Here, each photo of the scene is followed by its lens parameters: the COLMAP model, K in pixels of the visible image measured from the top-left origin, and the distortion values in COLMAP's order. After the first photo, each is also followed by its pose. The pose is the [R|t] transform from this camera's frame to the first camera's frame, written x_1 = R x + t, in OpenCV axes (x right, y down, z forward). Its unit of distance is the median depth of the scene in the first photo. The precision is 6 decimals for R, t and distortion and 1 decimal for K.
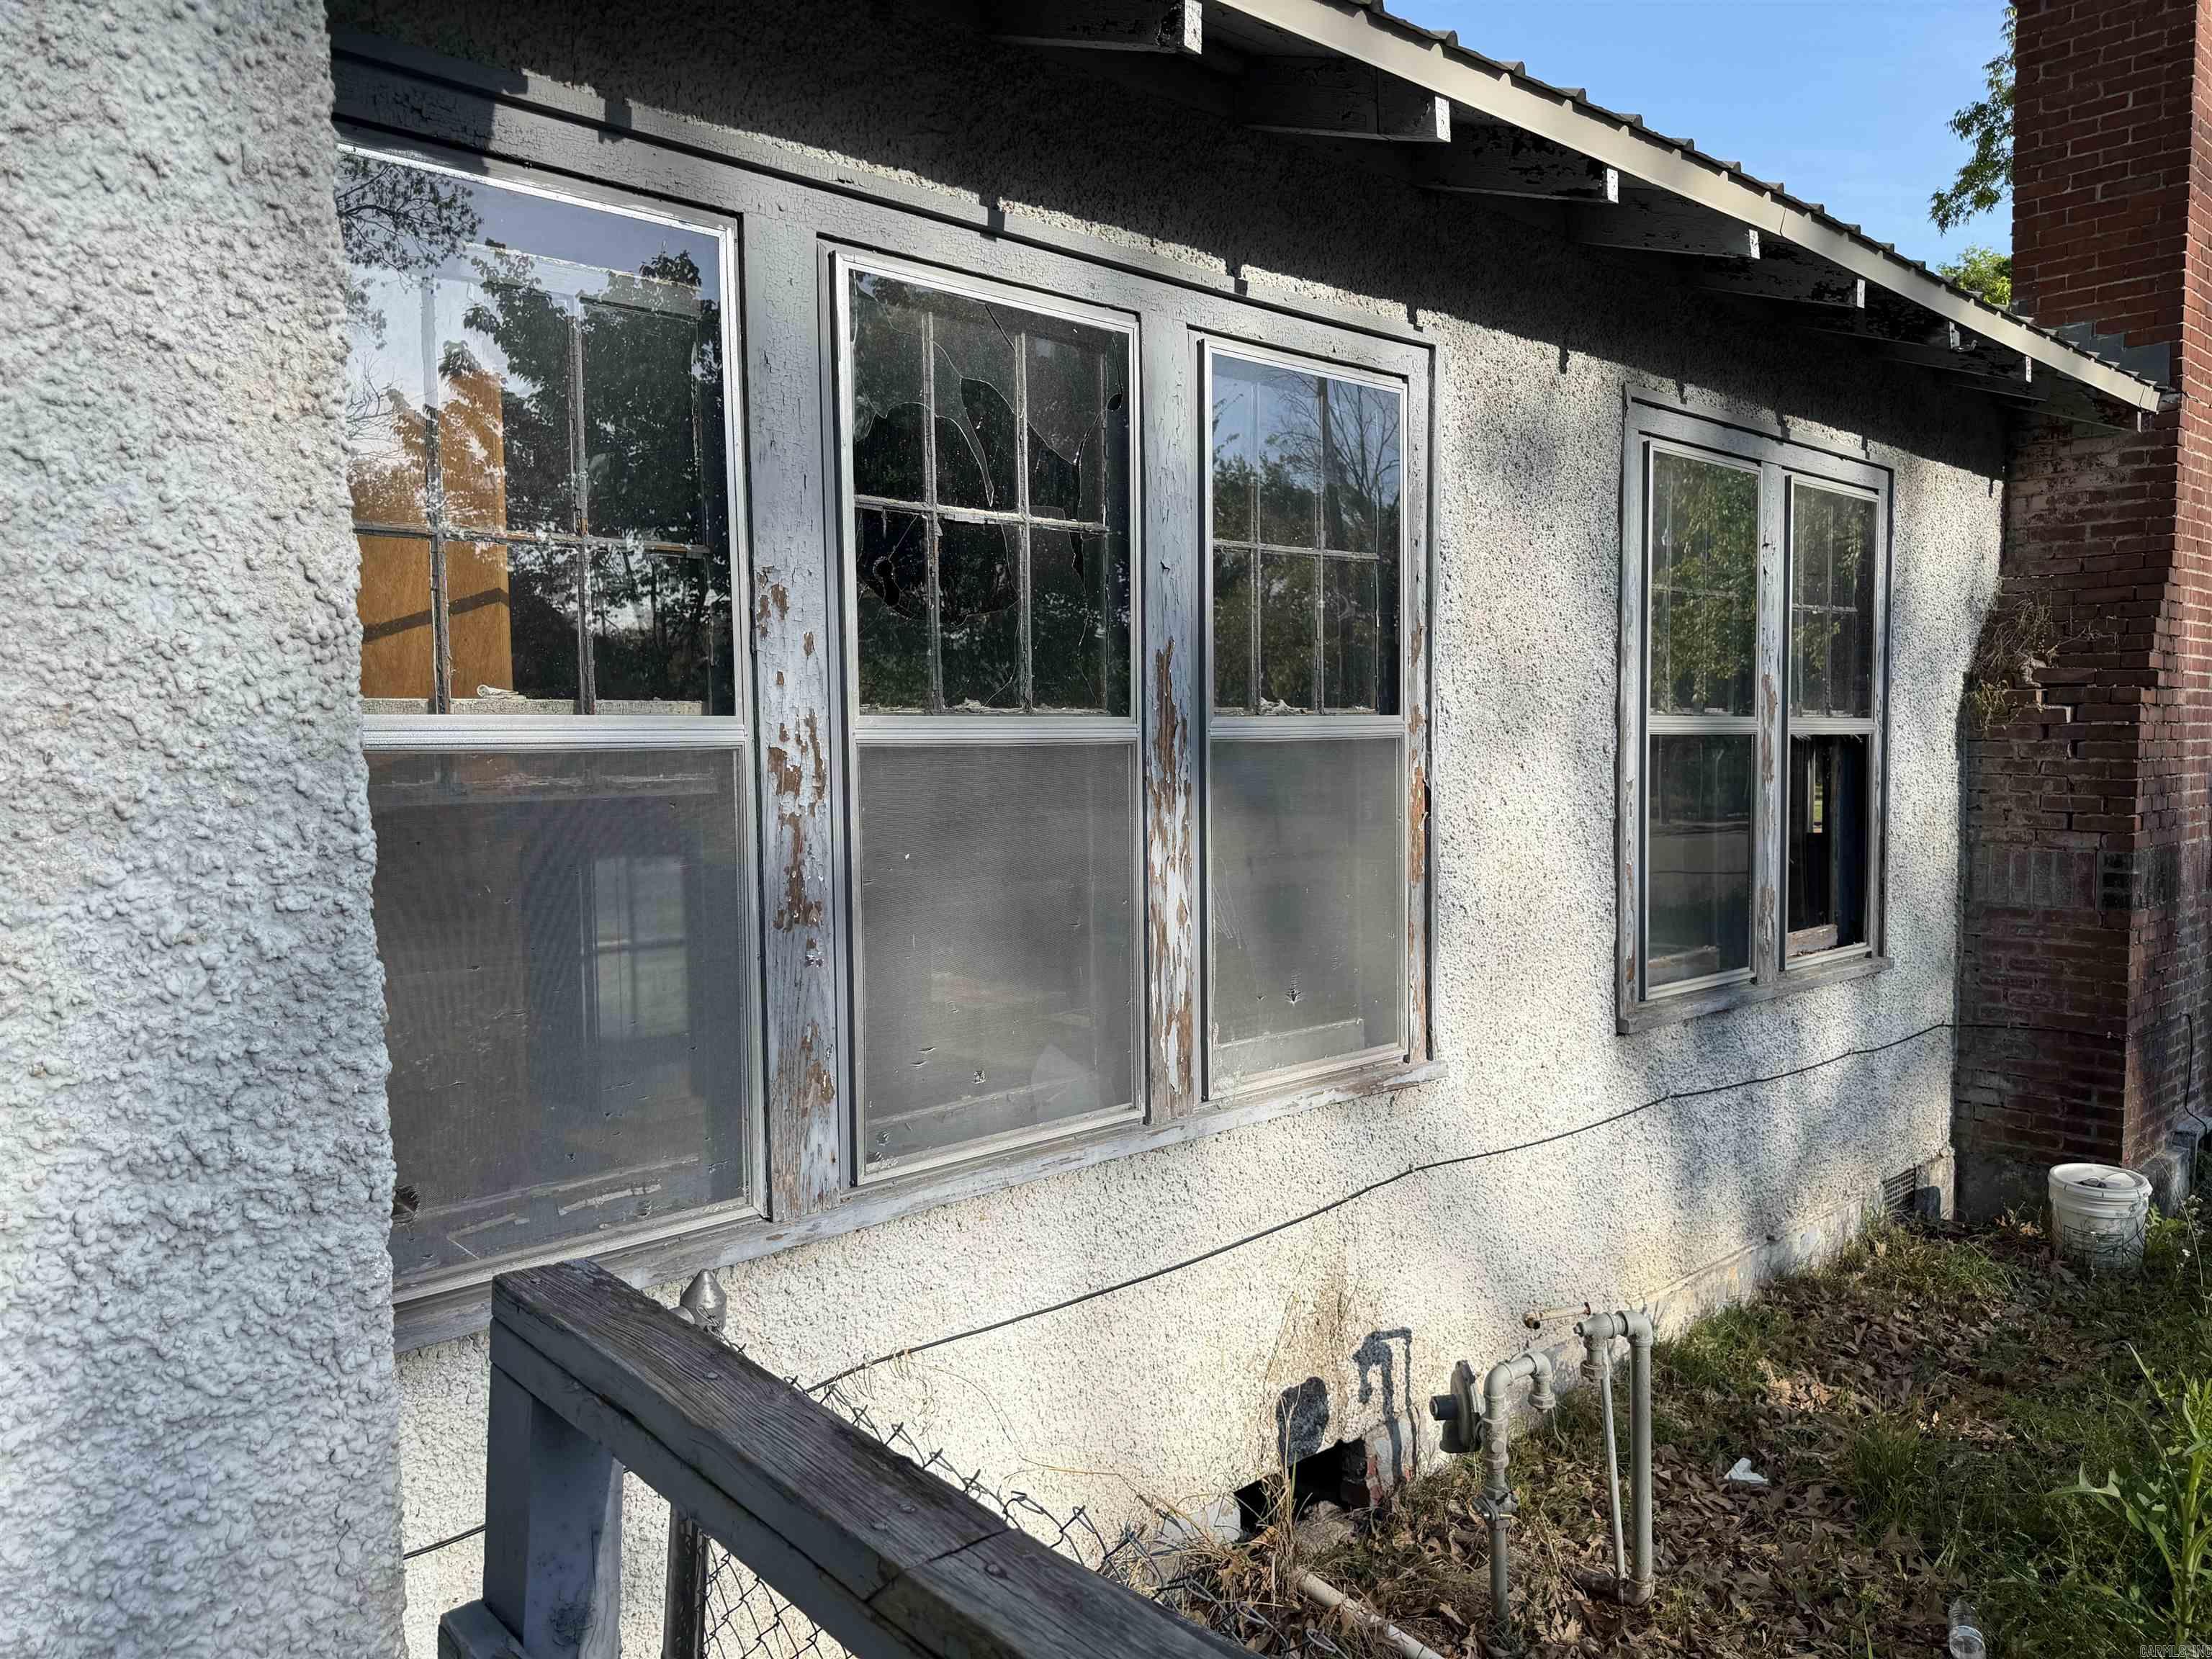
lens RADIAL K [[1542.1, 0, 1101.0], [0, 1542.1, 830.9], [0, 0, 1]] dist [0.007495, -0.006727]
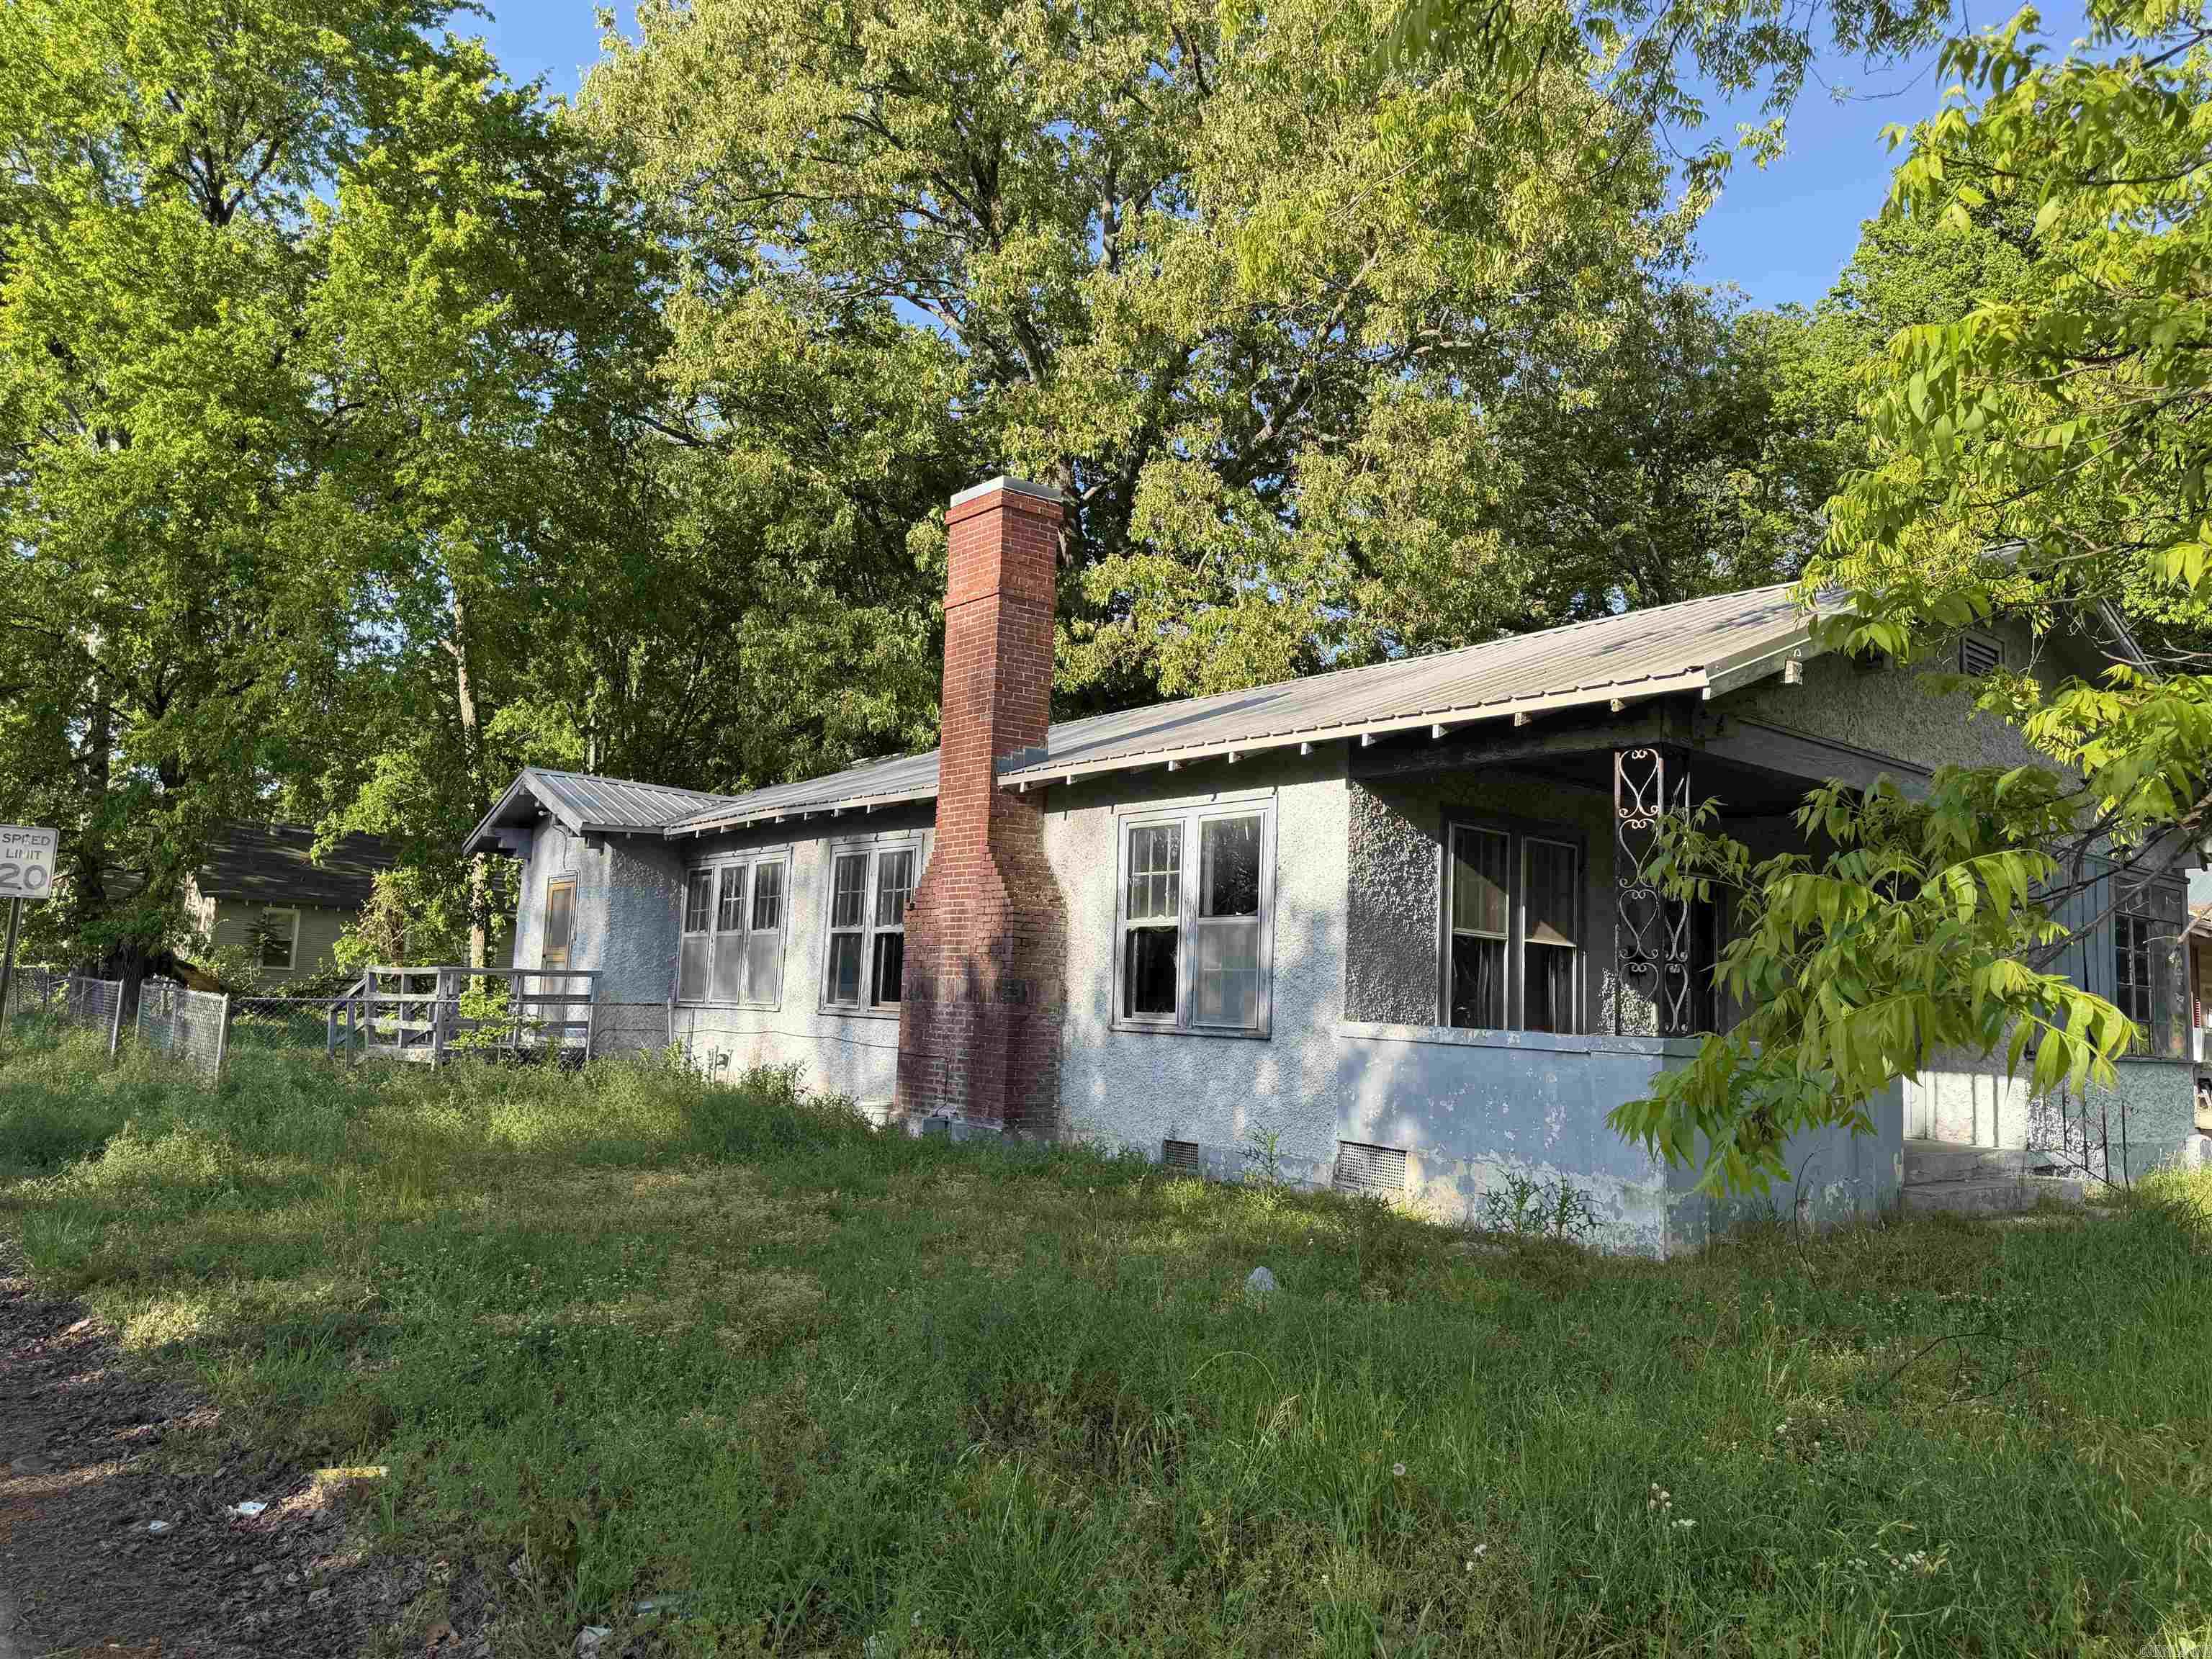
lens RADIAL K [[1538.4, 0, 1098.1], [0, 1538.4, 839.7], [0, 0, 1]] dist [0.020380, -0.023500]
pose [[-0.036780, -0.094963, -0.994801, 5.246928], [-0.096413, 0.991168, -0.091051, -0.013852], [0.994662, 0.092562, -0.045611, 2.338205]]
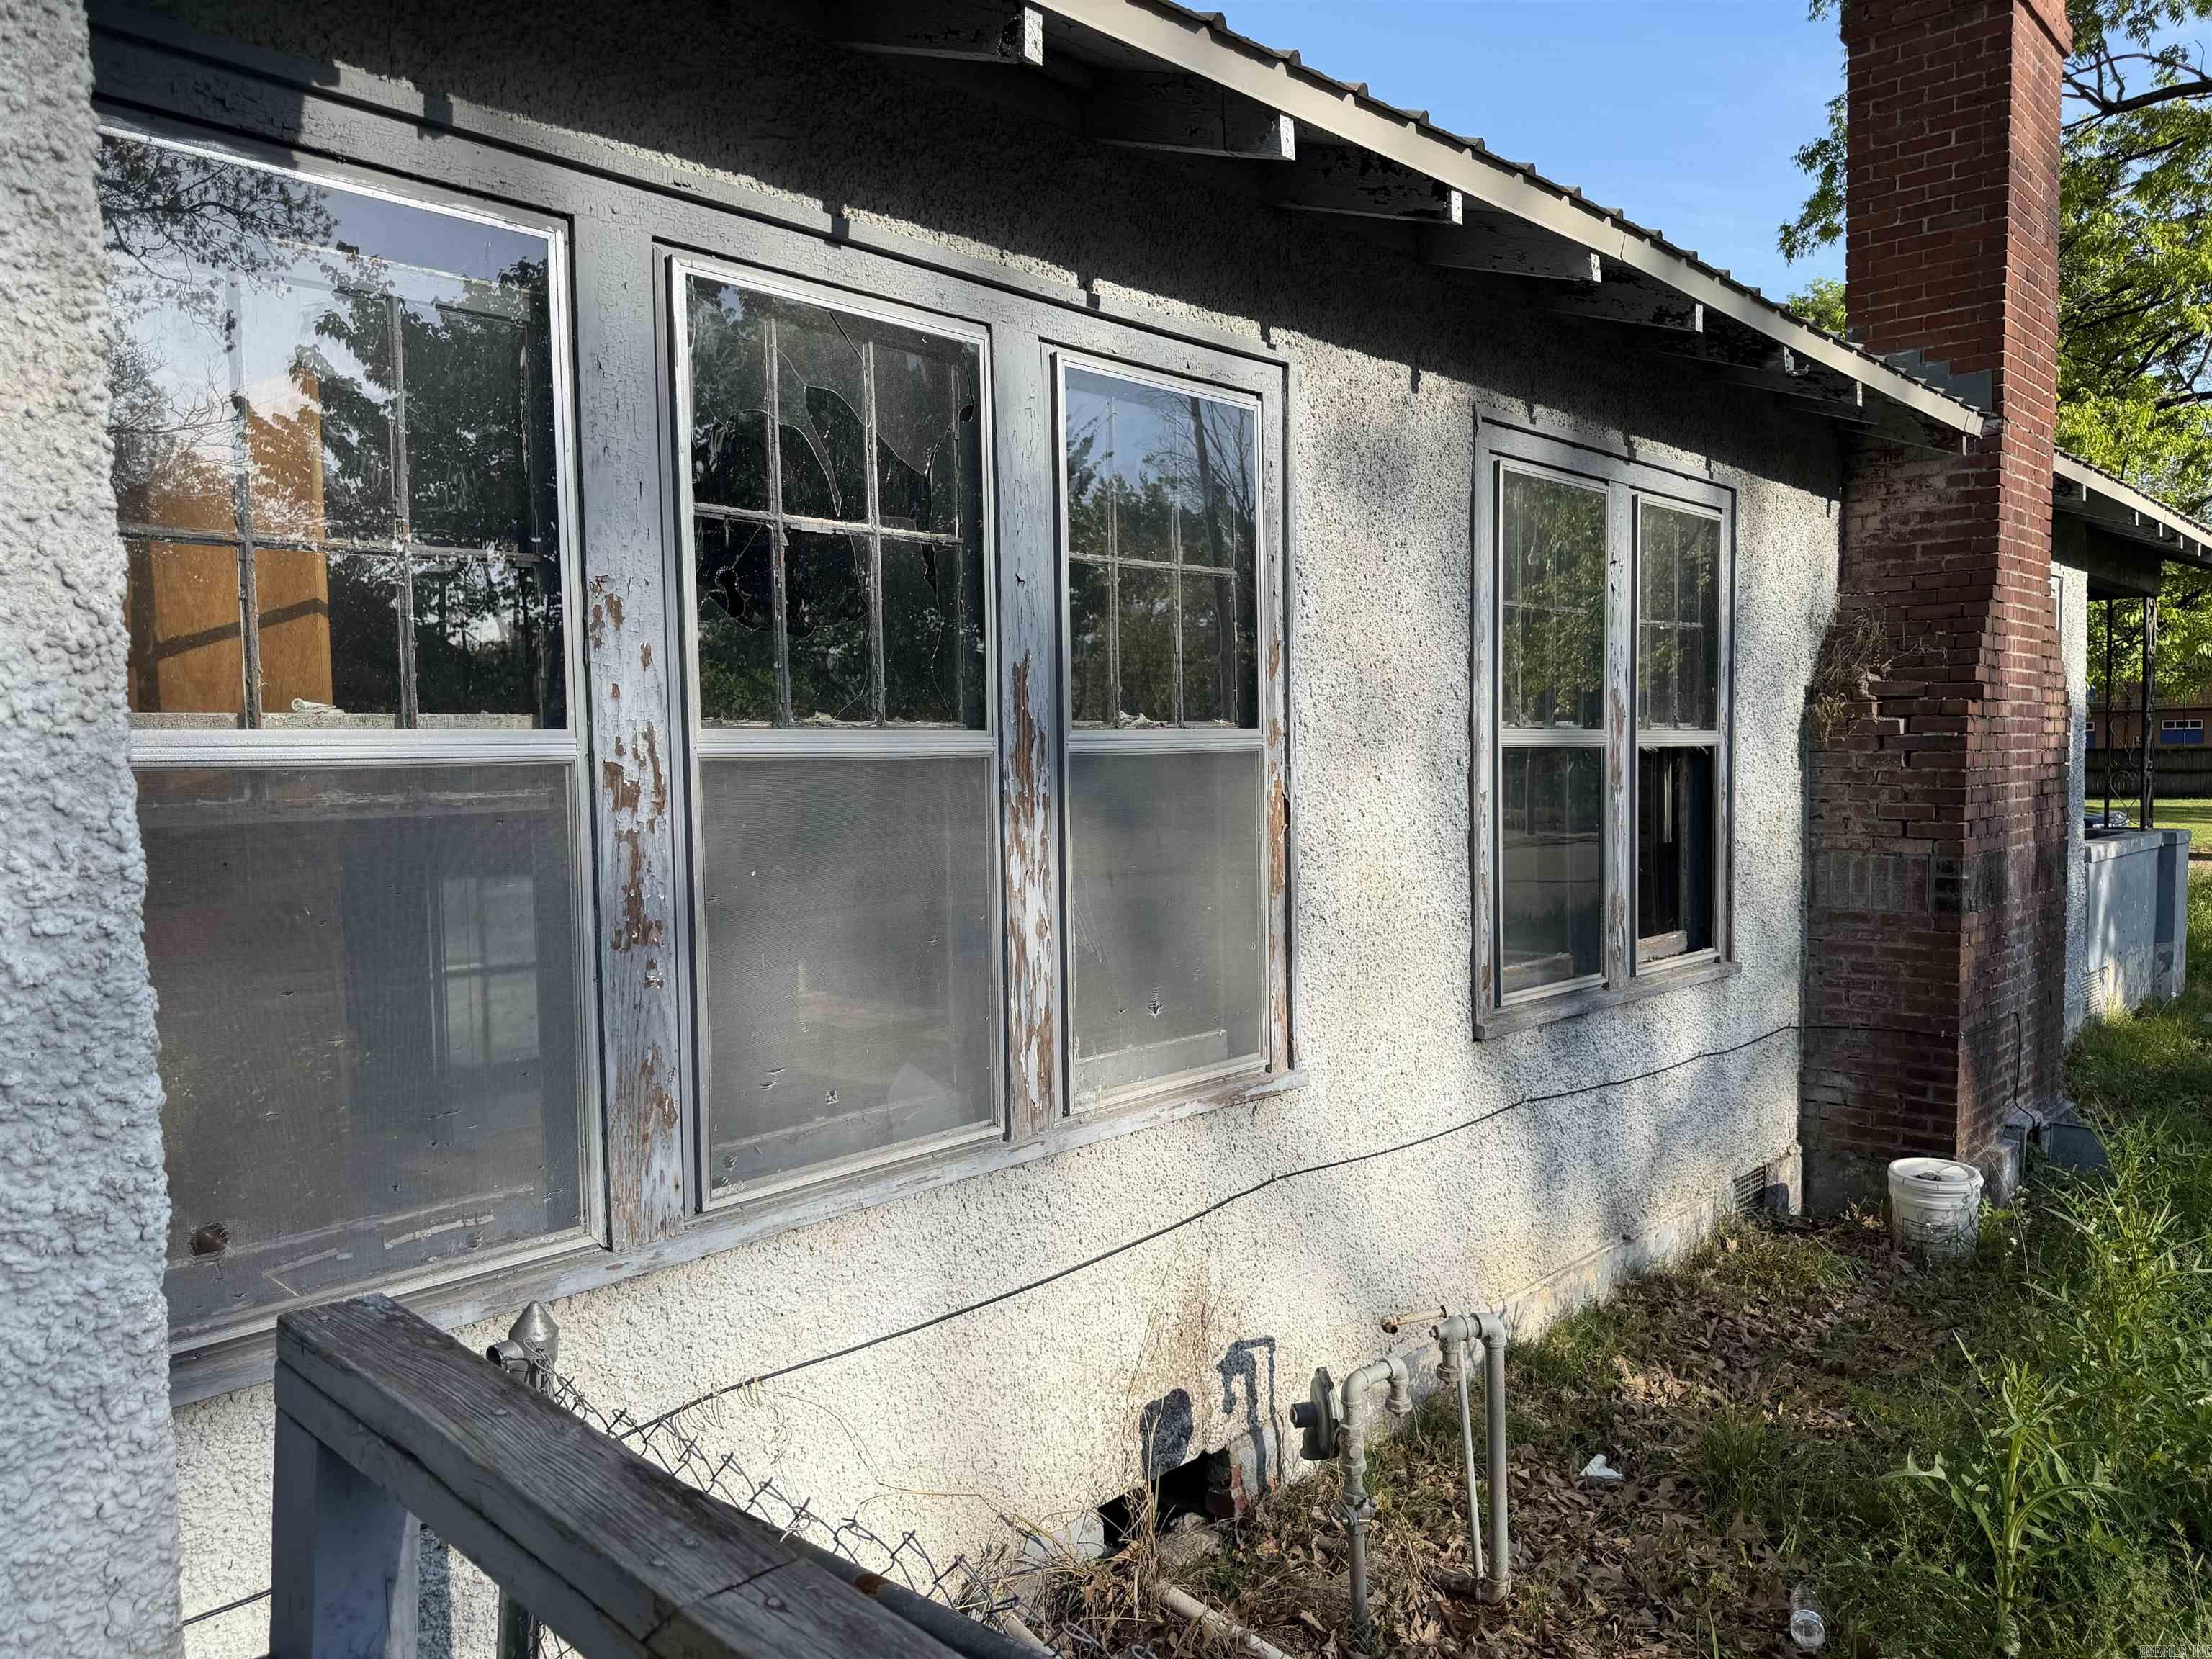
lens RADIAL K [[1538.4, 0, 1098.1], [0, 1538.4, 839.7], [0, 0, 1]] dist [0.020380, -0.023500]
pose [[0.997354, -0.008665, 0.072173, 0.018072], [0.008995, 0.999951, -0.004252, 0.001160], [-0.072132, 0.004890, 0.997383, 0.004023]]
